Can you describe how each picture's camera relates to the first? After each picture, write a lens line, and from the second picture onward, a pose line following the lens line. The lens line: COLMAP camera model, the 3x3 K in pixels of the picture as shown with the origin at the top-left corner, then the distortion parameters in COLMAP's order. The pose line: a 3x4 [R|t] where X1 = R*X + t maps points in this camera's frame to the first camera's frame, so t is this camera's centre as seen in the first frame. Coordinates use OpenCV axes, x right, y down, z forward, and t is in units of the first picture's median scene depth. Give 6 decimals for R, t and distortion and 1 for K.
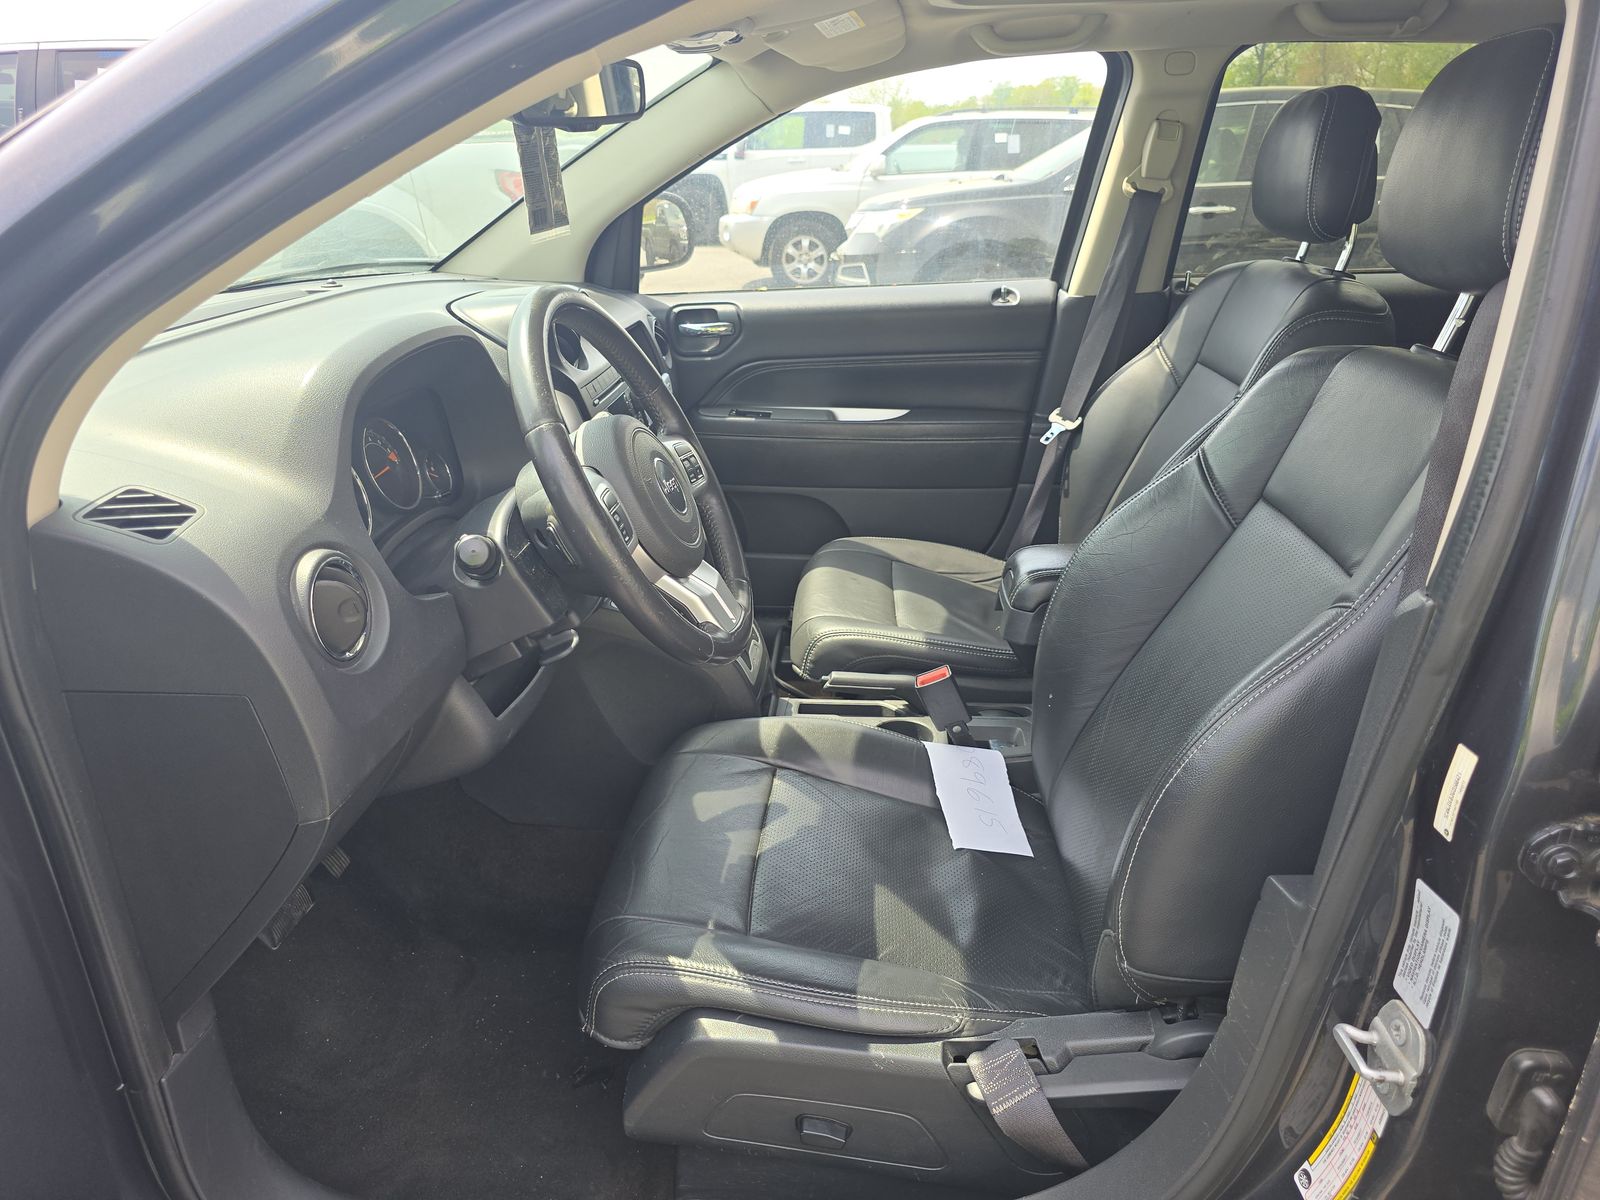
lens RADIAL K [[1087.6, 0, 790.8], [0, 1087.6, 603.9], [0, 0, 1]] dist [0.033240, -0.035063]
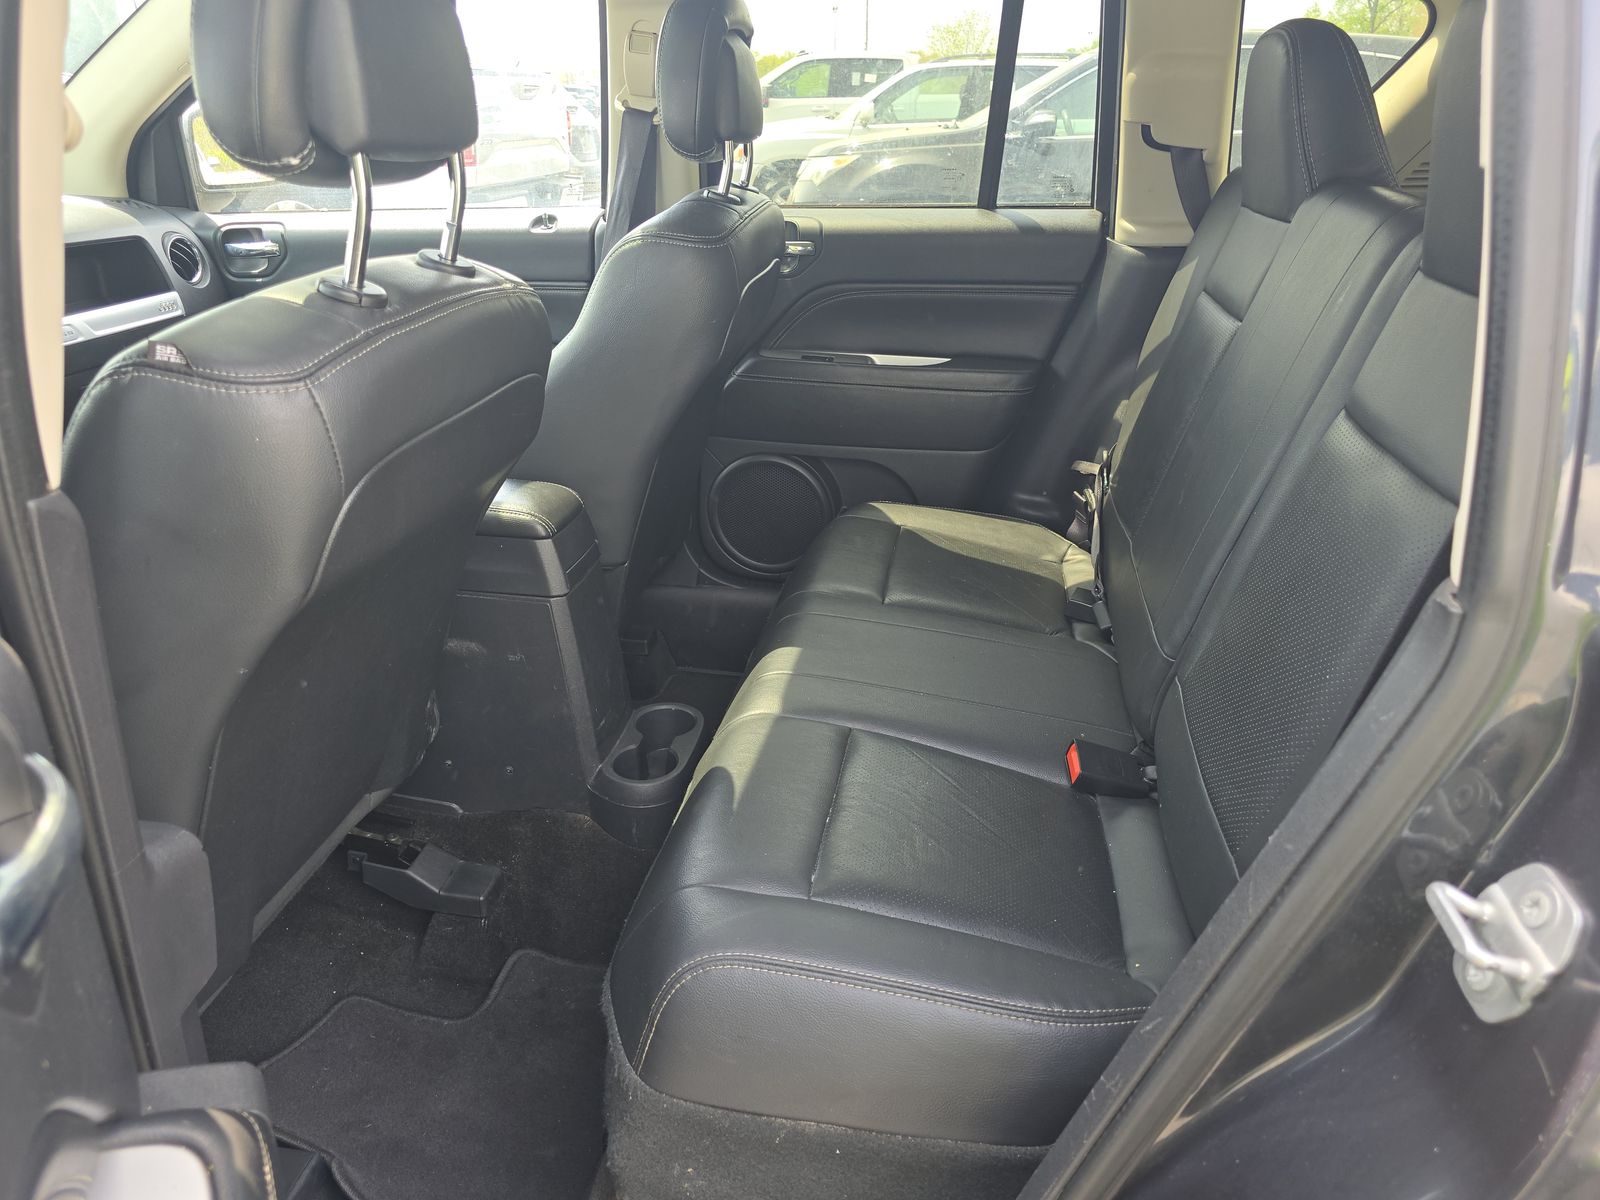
lens RADIAL K [[1087.6, 0, 801.8], [0, 1087.6, 597.5], [0, 0, 1]] dist [0.033240, -0.035063]
pose [[0.994305, 0.056080, -0.090618, 0.945490], [-0.053403, 0.998070, 0.031707, 0.000580], [0.092222, -0.026687, 0.995381, 0.122115]]
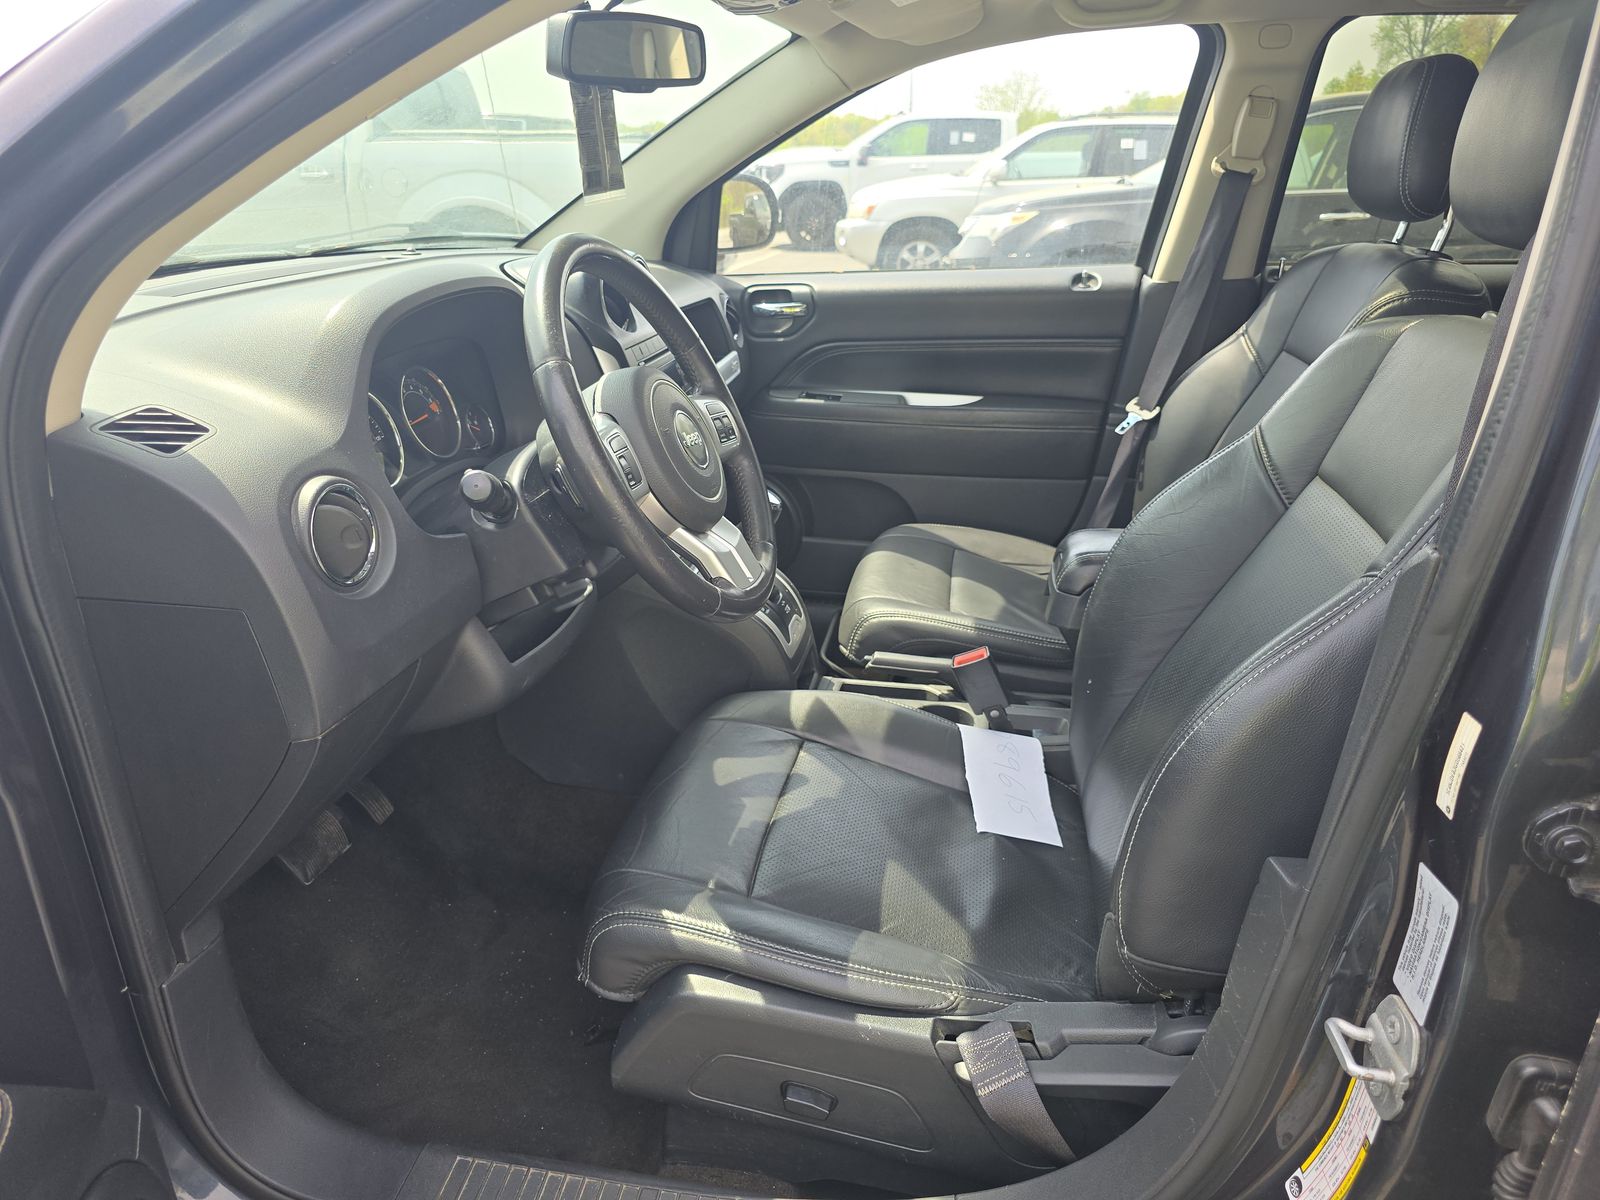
lens RADIAL K [[1087.6, 0, 793.0], [0, 1087.6, 605.1], [0, 0, 1]] dist [0.033240, -0.035063]
pose [[0.993900, 0.047695, -0.099434, 0.086287], [-0.048595, 0.998796, -0.006651, 0.044271], [0.098997, 0.011443, 0.995022, 0.020581]]
